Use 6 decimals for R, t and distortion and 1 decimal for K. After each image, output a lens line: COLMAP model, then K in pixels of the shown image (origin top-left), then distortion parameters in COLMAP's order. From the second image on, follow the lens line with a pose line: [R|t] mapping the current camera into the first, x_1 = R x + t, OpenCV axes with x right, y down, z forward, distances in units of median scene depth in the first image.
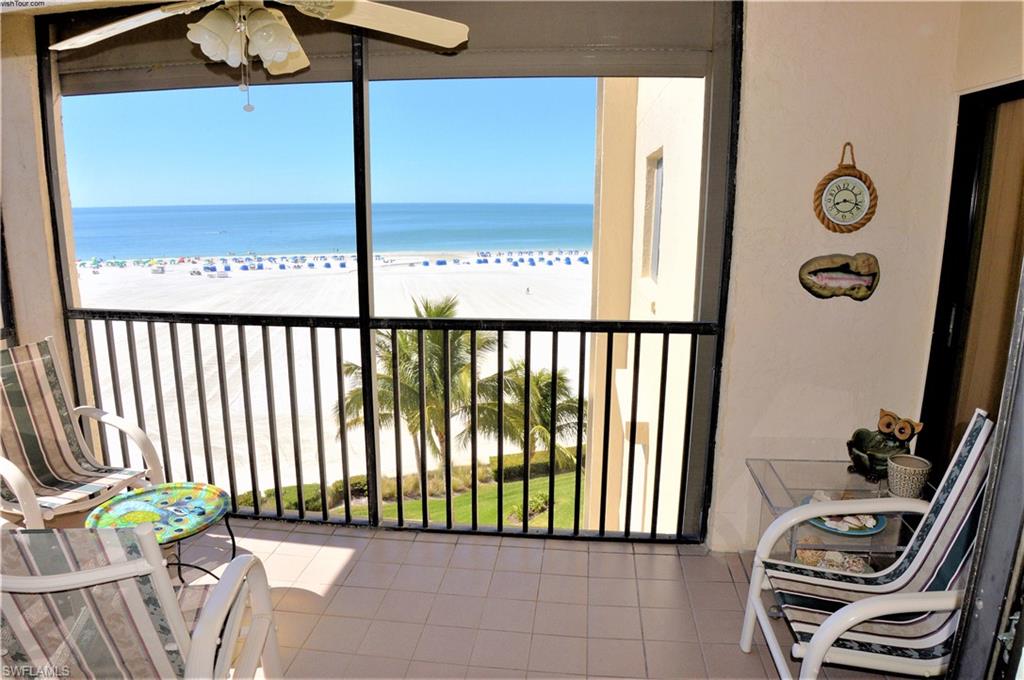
lens RADIAL K [[653.6, 0, 512.0], [0, 653.6, 340.0], [0, 0, 1]] dist [-0.095459, 0.006794]
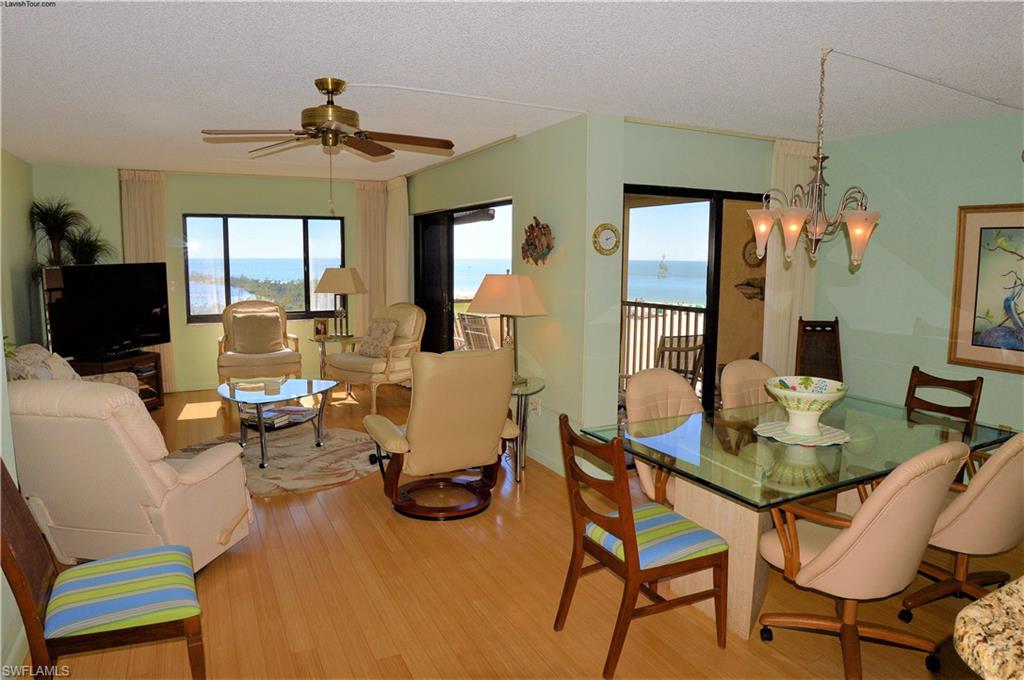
lens RADIAL K [[646.5, 0, 512.0], [0, 646.5, 340.0], [0, 0, 1]] dist [-0.101761, 0.017241]
pose [[0.543920, 0.108361, -0.832111, 1.648302], [-0.182831, 0.983107, 0.008515, 0.171387], [0.818977, 0.147505, 0.554544, -0.717476]]
